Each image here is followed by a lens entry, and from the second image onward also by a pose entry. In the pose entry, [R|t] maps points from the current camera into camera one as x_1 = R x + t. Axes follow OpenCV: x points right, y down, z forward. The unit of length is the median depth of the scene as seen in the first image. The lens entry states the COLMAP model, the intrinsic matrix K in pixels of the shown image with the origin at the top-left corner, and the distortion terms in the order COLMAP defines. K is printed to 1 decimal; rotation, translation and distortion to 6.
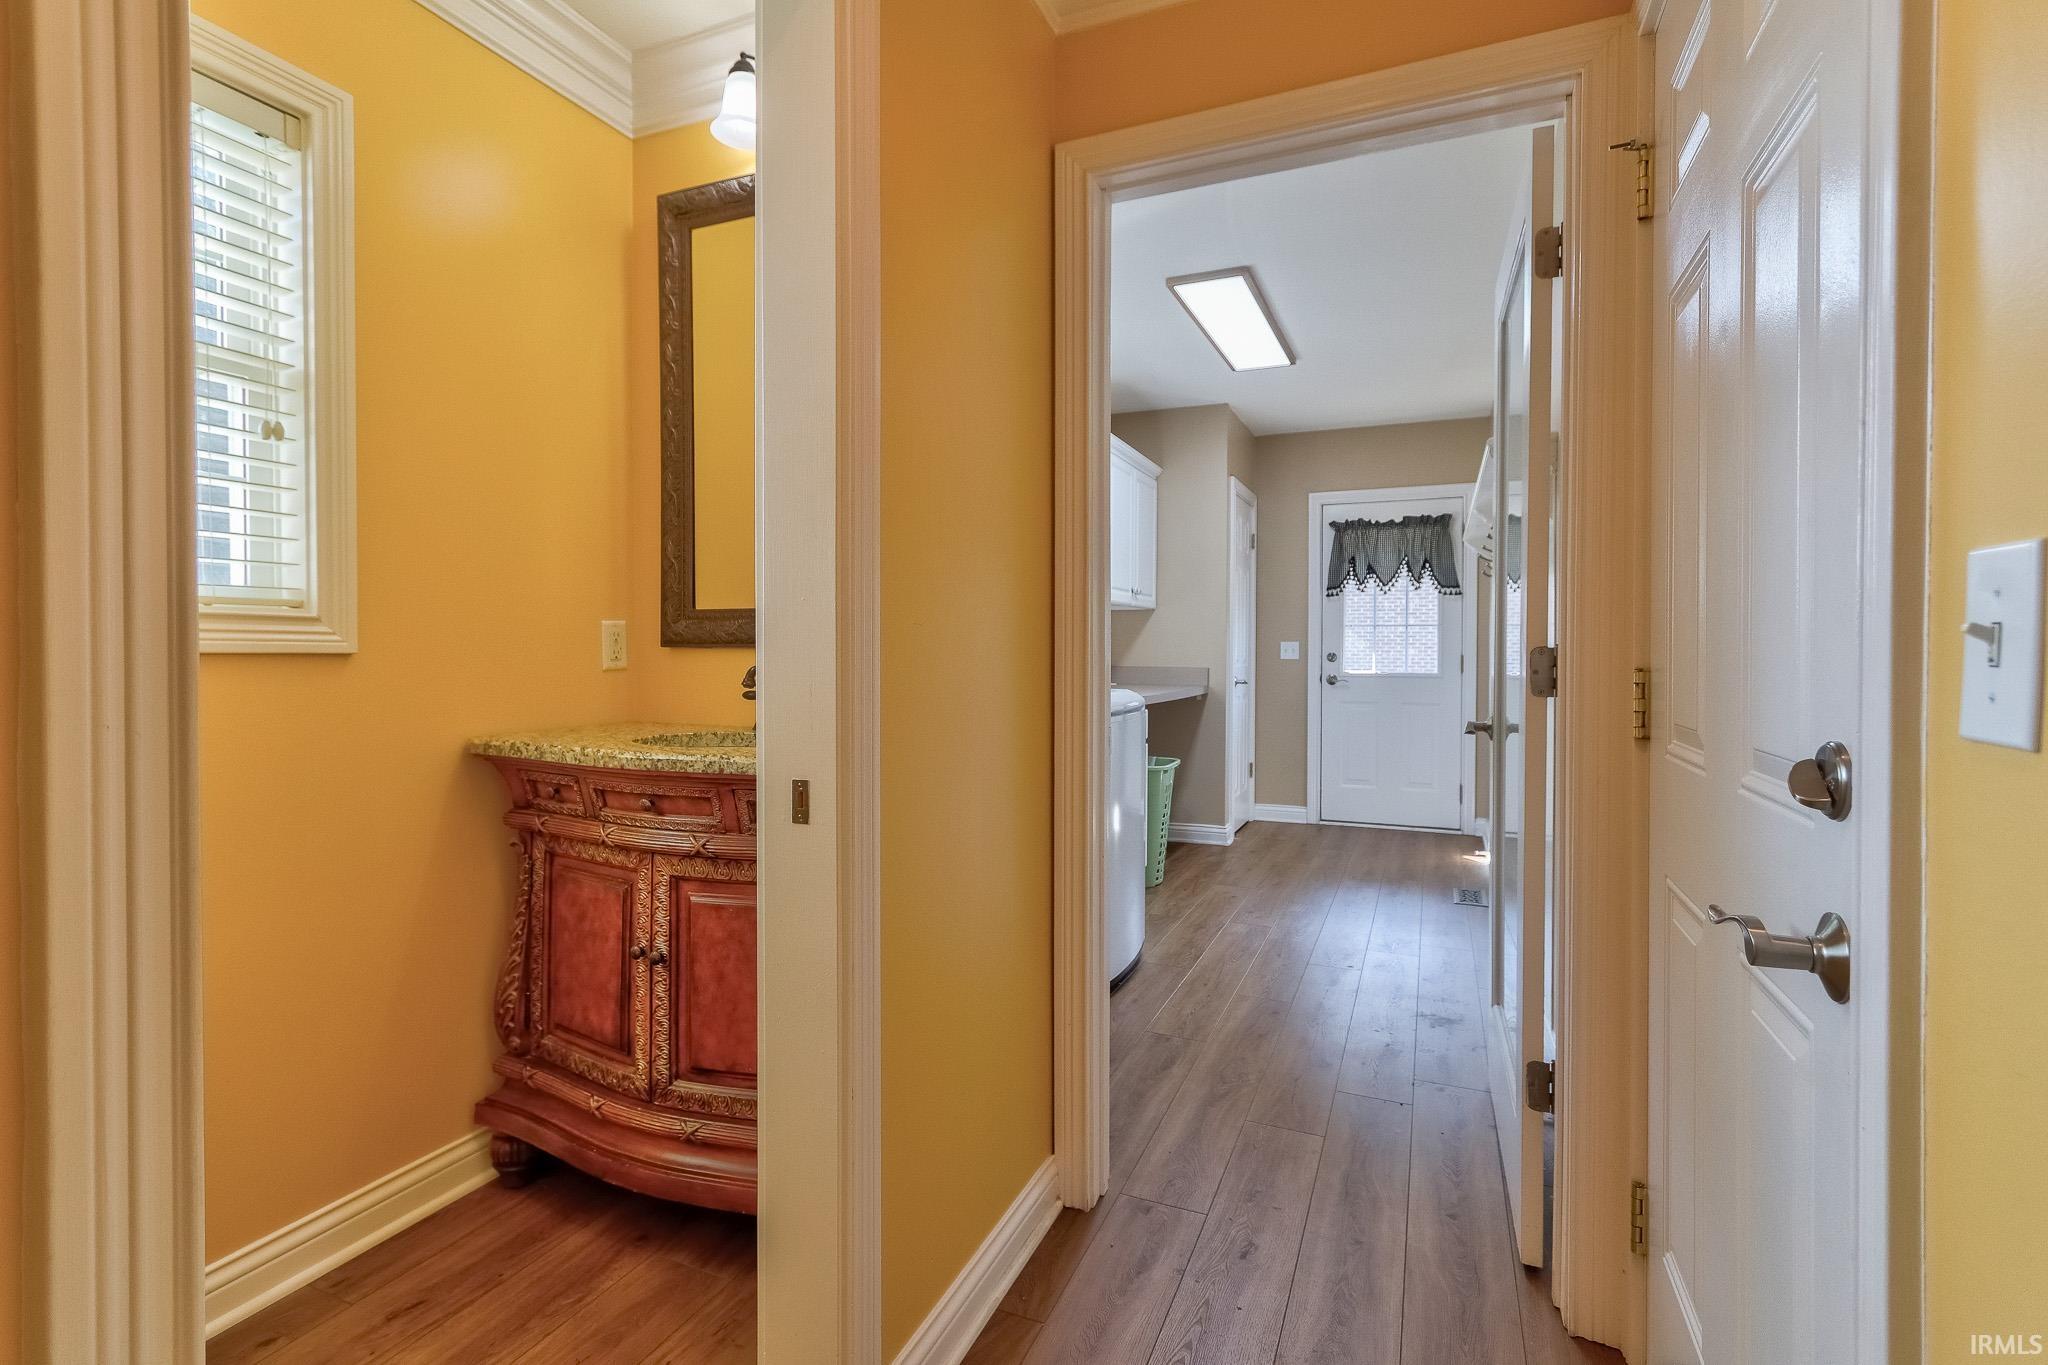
lens RADIAL K [[954.7, 0, 1011.5], [0, 954.7, 668.9], [0, 0, 1]] dist [0.002529, 0.001169]
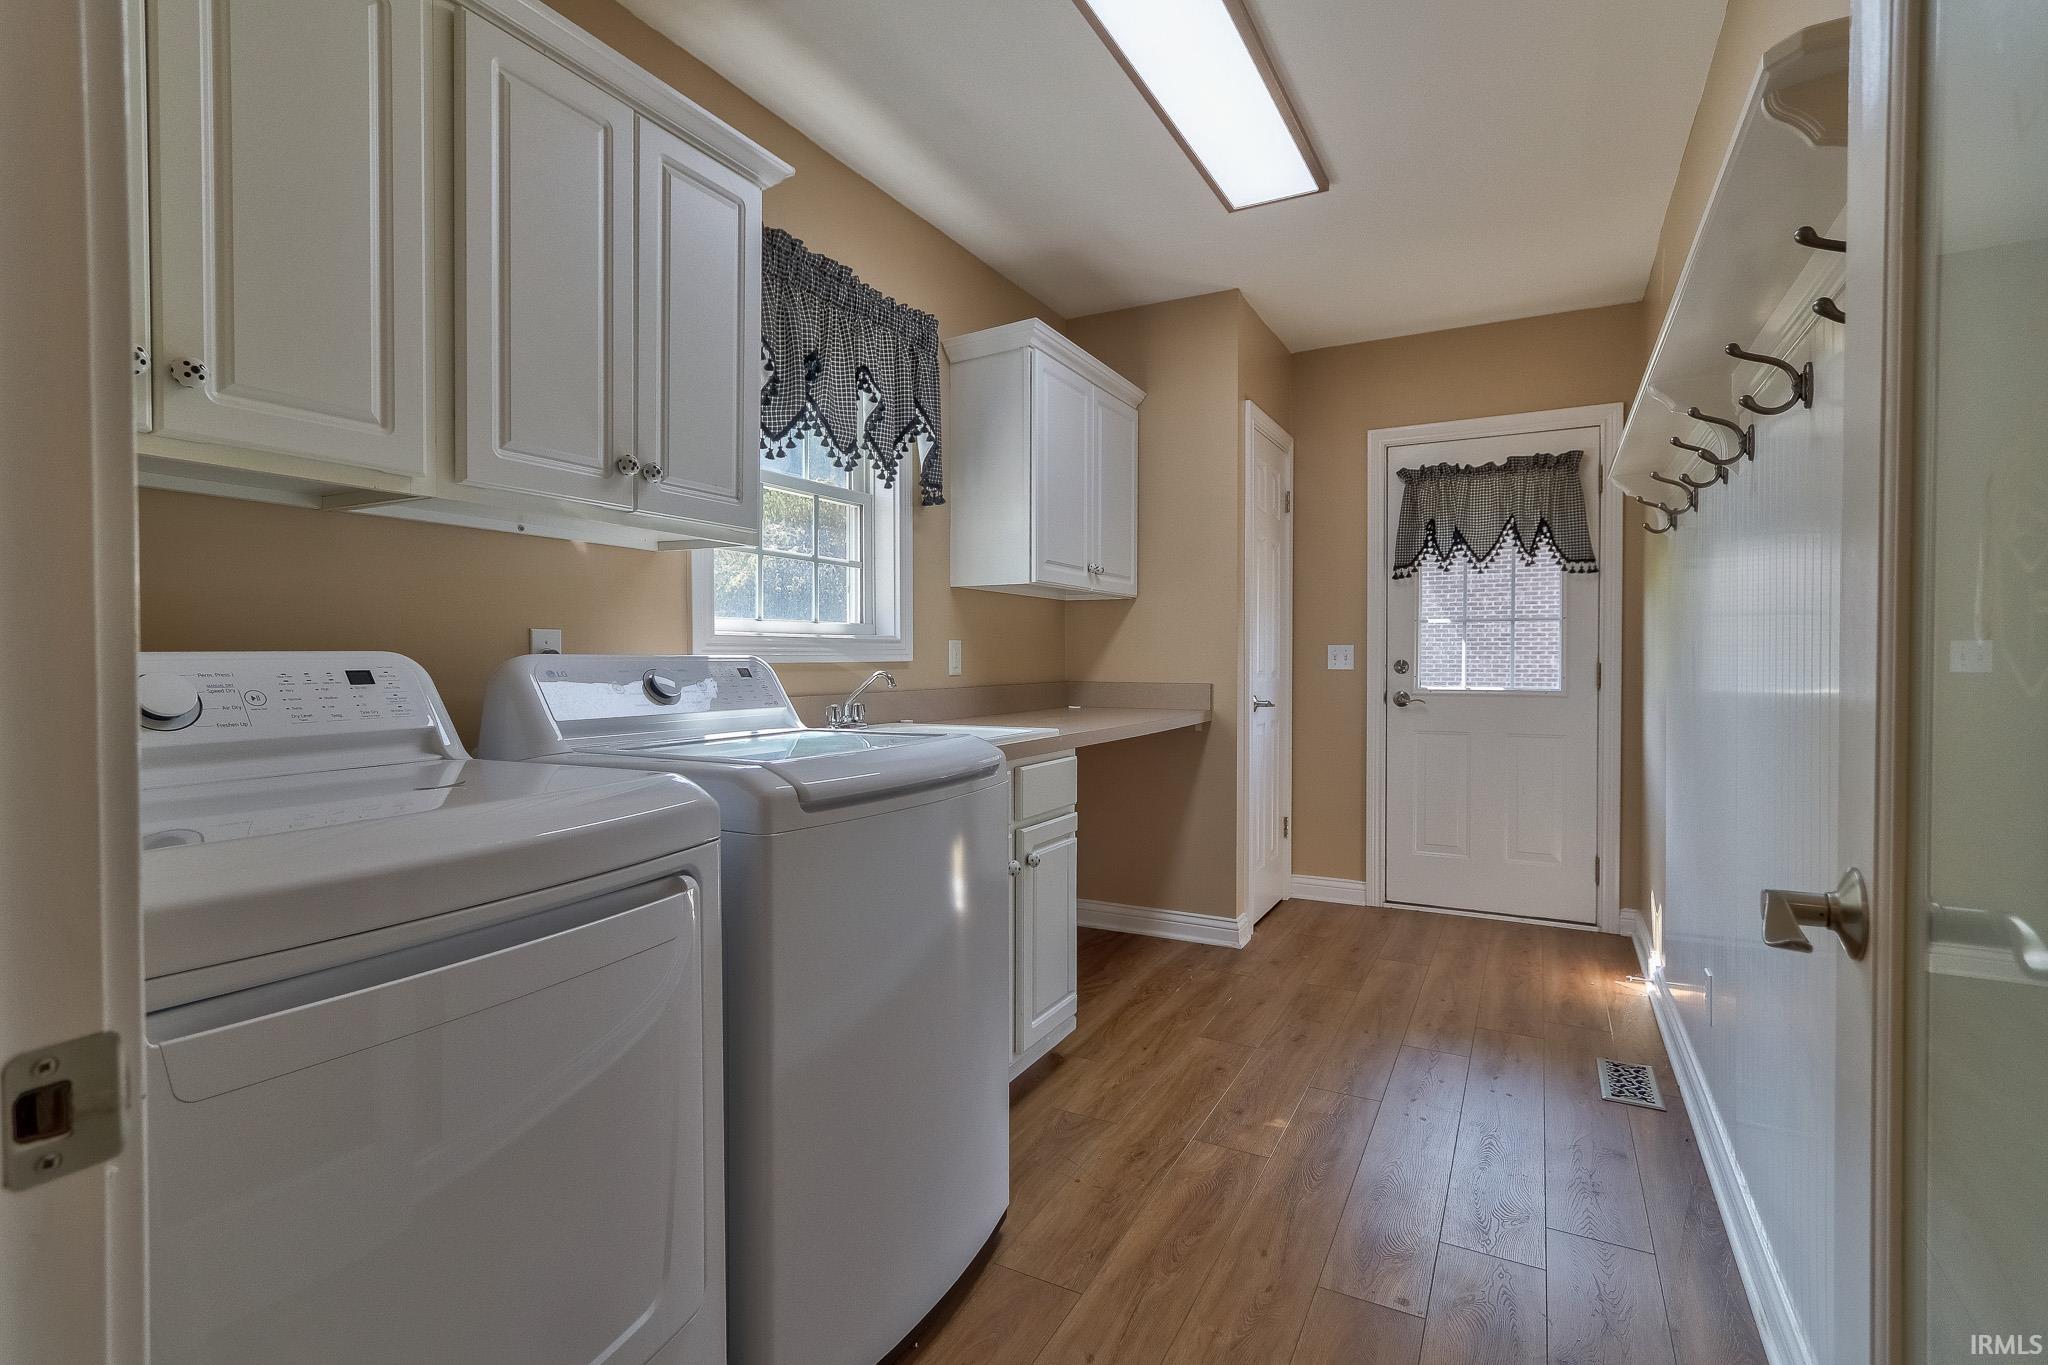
lens RADIAL K [[954.7, 0, 1040.7], [0, 954.7, 680.8], [0, 0, 1]] dist [0.002529, 0.001169]
pose [[0.998056, -0.002681, -0.062263, 0.121967], [0.002823, 0.999994, 0.002200, -0.004614], [0.062257, -0.002372, 0.998057, 0.303992]]
